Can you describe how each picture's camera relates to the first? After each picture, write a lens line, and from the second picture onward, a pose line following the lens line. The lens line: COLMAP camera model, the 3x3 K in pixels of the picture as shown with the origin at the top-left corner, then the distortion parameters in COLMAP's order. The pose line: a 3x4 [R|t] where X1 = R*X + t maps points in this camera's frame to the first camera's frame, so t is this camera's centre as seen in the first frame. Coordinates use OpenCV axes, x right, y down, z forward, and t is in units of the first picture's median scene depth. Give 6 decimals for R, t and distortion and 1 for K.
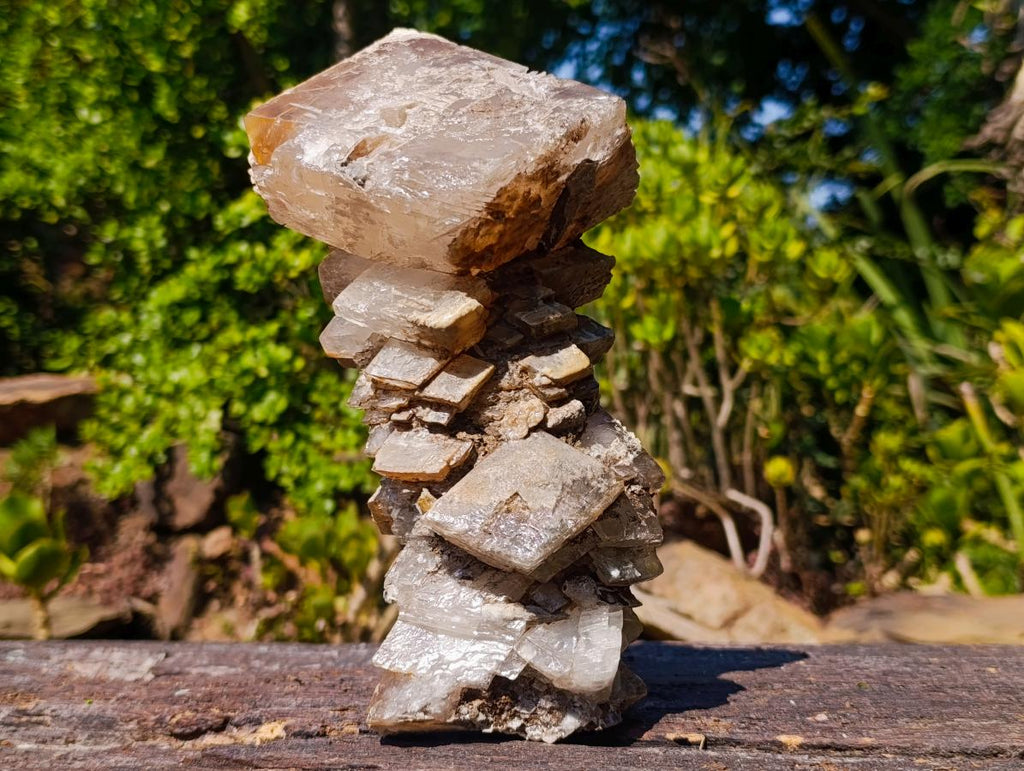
lens RADIAL K [[1423.2, 0, 512.0], [0, 1423.2, 385.5], [0, 0, 1]] dist [0.013802, -0.010171]
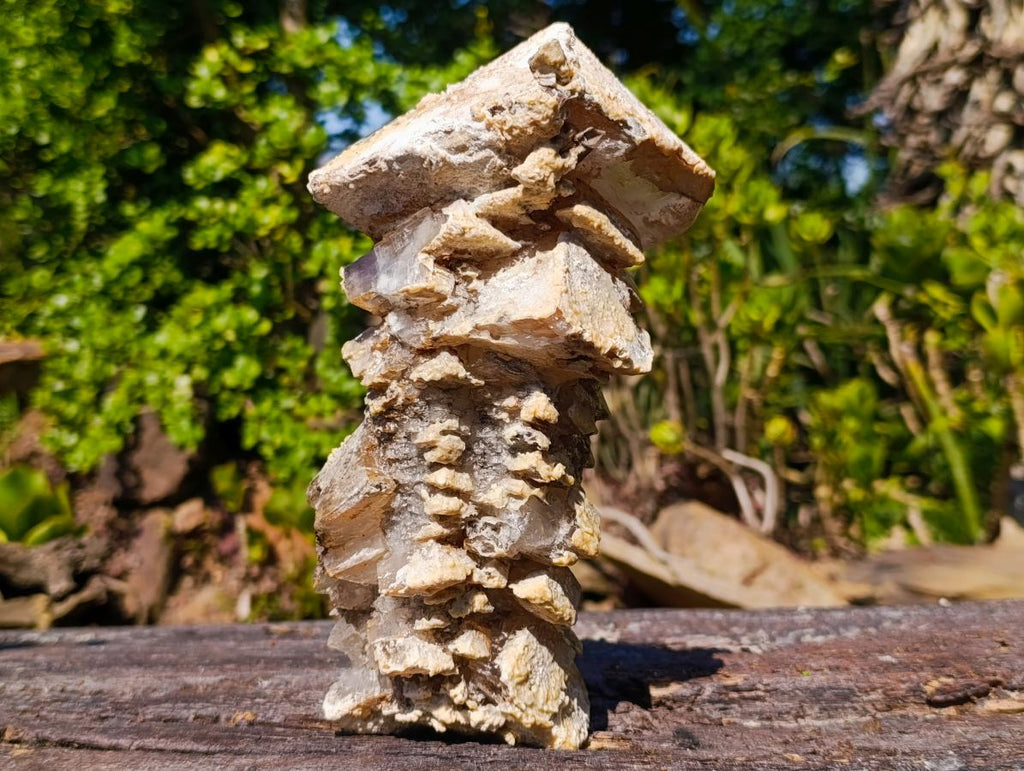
lens RADIAL K [[1432.8, 0, 512.0], [0, 1432.8, 385.5], [0, 0, 1]] dist [-0.007509, -0.063717]
pose [[0.983674, -0.010307, 0.179663, -0.166916], [0.006101, 0.999695, 0.023947, 0.002311], [-0.179855, -0.022460, 0.983437, 0.029202]]
